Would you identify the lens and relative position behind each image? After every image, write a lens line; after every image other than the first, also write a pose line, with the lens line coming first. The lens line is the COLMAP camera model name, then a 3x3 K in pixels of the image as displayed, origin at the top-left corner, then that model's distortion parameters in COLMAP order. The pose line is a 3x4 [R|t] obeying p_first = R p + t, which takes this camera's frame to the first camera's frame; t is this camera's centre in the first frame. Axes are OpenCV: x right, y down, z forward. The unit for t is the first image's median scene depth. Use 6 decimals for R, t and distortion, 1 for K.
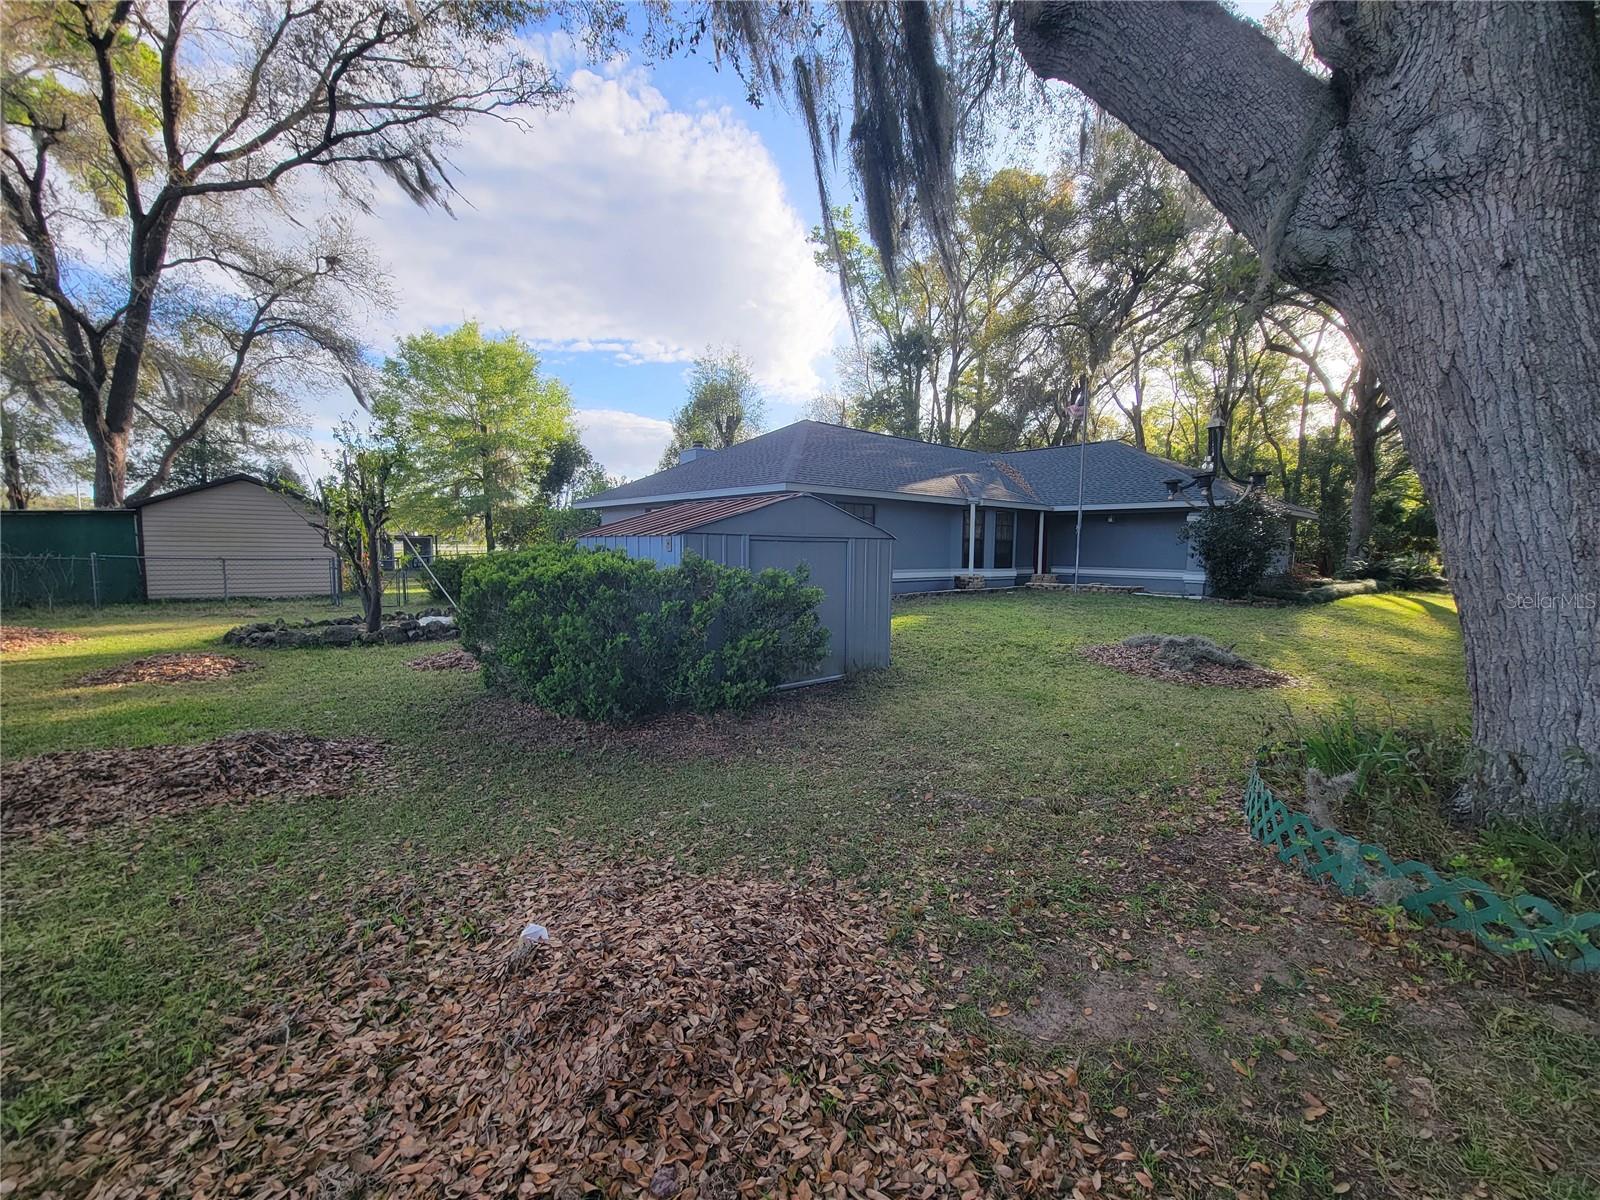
lens RADIAL K [[654.9, 0, 802.5], [0, 654.9, 601.3], [0, 0, 1]] dist [-0.001682, -0.001362]
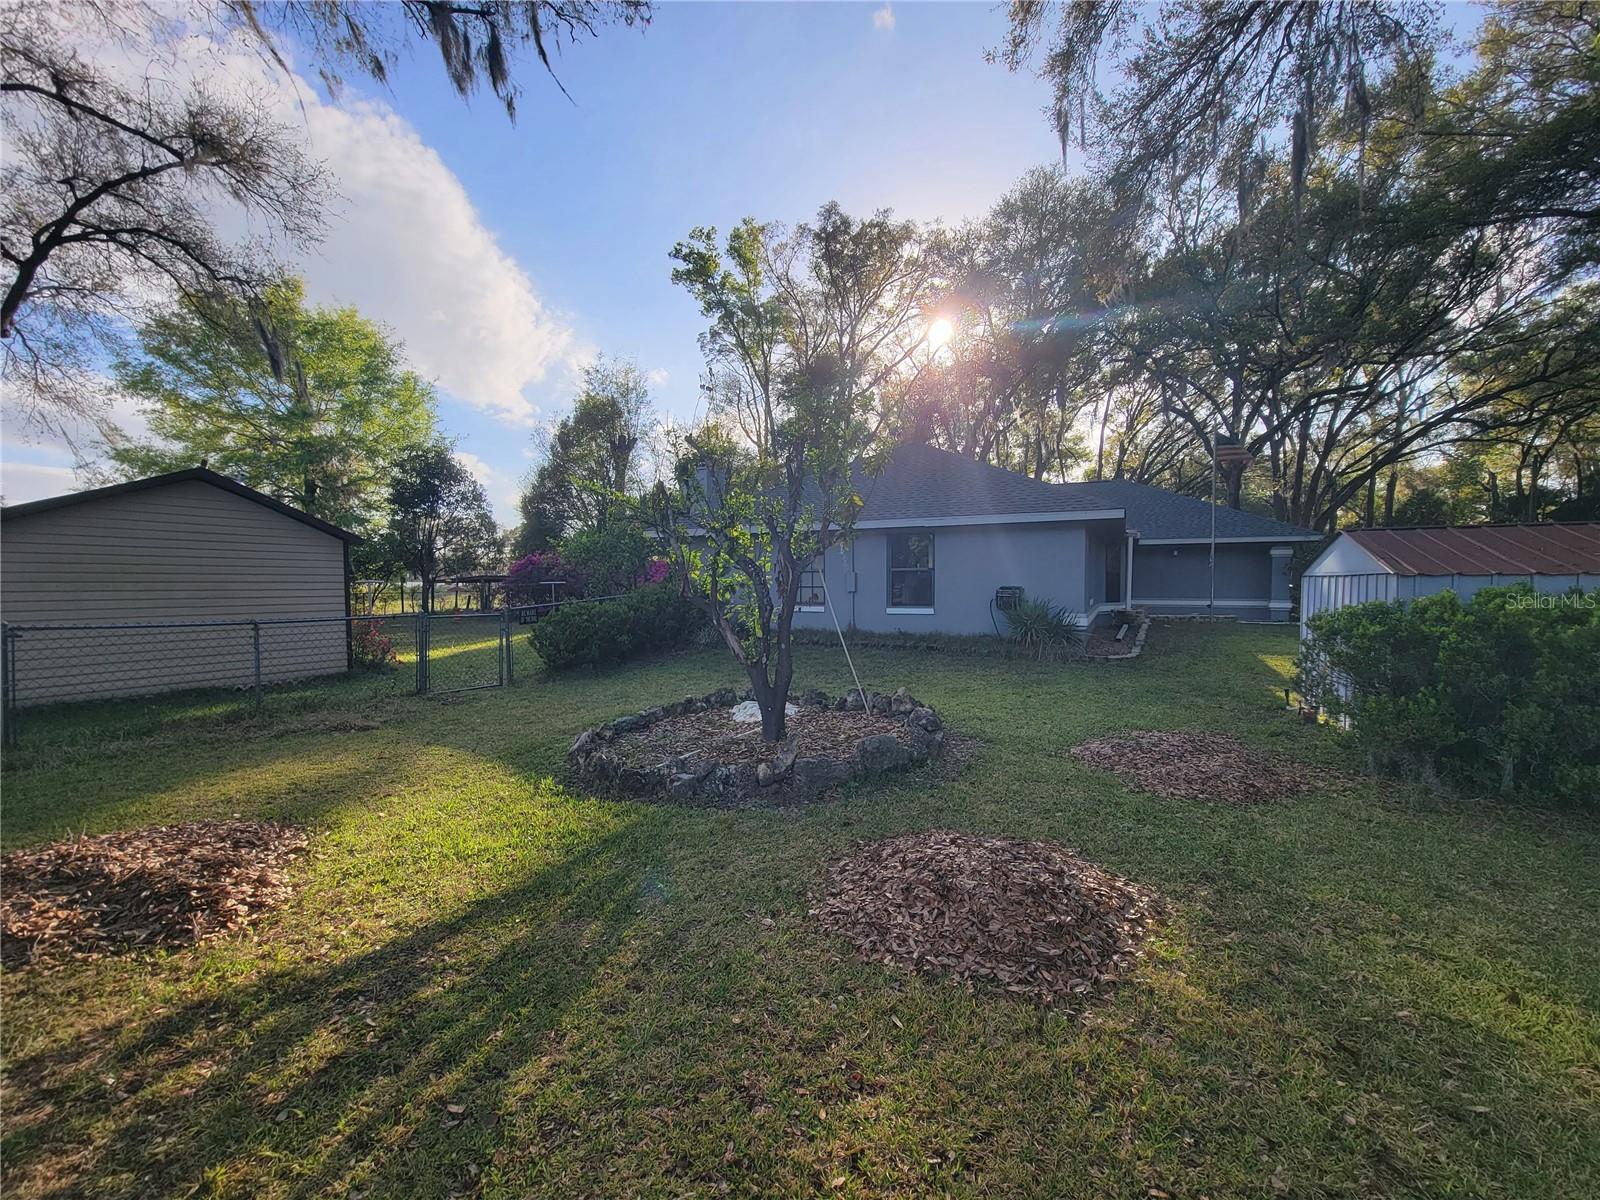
lens RADIAL K [[654.9, 0, 799.7], [0, 654.9, 600.9], [0, 0, 1]] dist [-0.001682, -0.001362]
pose [[0.927339, -0.028727, 0.373117, -0.261624], [0.047701, 0.997990, -0.041718, -0.016482], [-0.371169, 0.056485, 0.926846, 0.132775]]
